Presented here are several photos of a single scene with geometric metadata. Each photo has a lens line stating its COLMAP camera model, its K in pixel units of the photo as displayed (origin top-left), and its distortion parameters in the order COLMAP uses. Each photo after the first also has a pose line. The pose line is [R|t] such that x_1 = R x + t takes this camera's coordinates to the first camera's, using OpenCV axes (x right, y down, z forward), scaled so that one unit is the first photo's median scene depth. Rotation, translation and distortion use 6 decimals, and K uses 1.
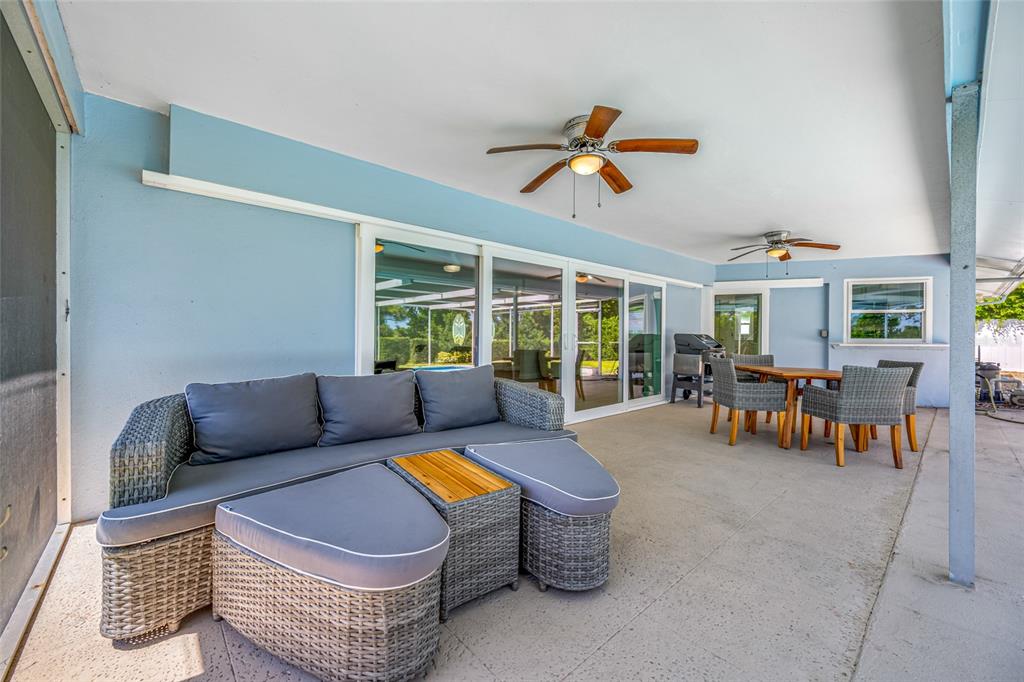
lens RADIAL K [[404.8, 0, 519.1], [0, 404.8, 334.8], [0, 0, 1]] dist [-0.000570, -0.000296]
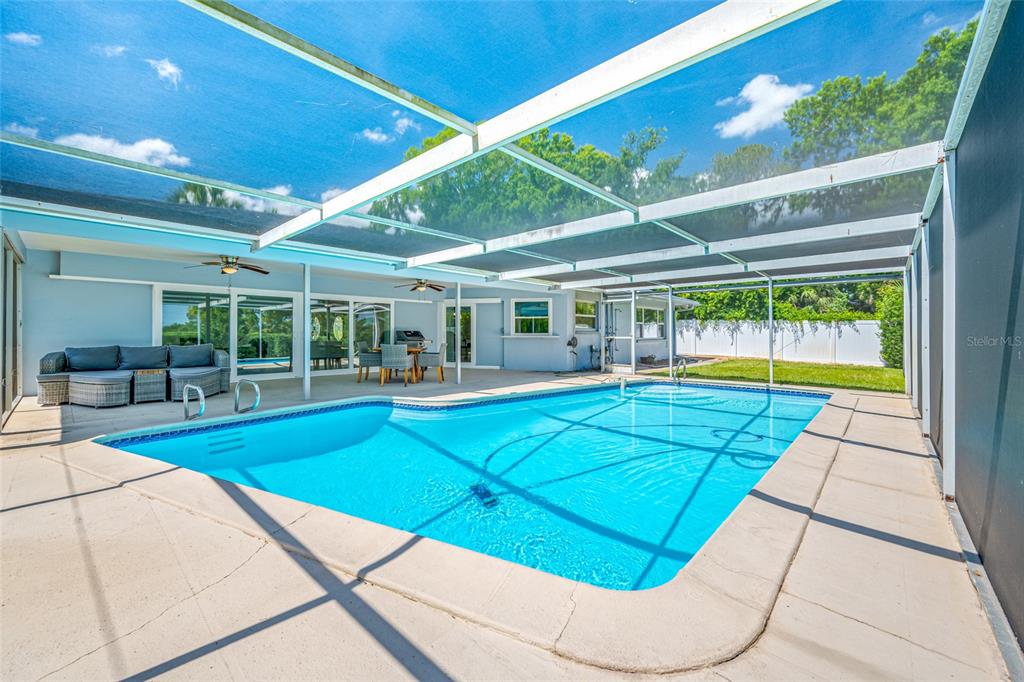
lens RADIAL K [[404.8, 0, 530.4], [0, 404.8, 329.0], [0, 0, 1]] dist [-0.000570, -0.000296]
pose [[0.993845, -0.003365, 0.110728, 2.062246], [0.004121, 0.999970, -0.006602, 0.010521], [-0.110703, 0.007017, 0.993829, -2.147725]]
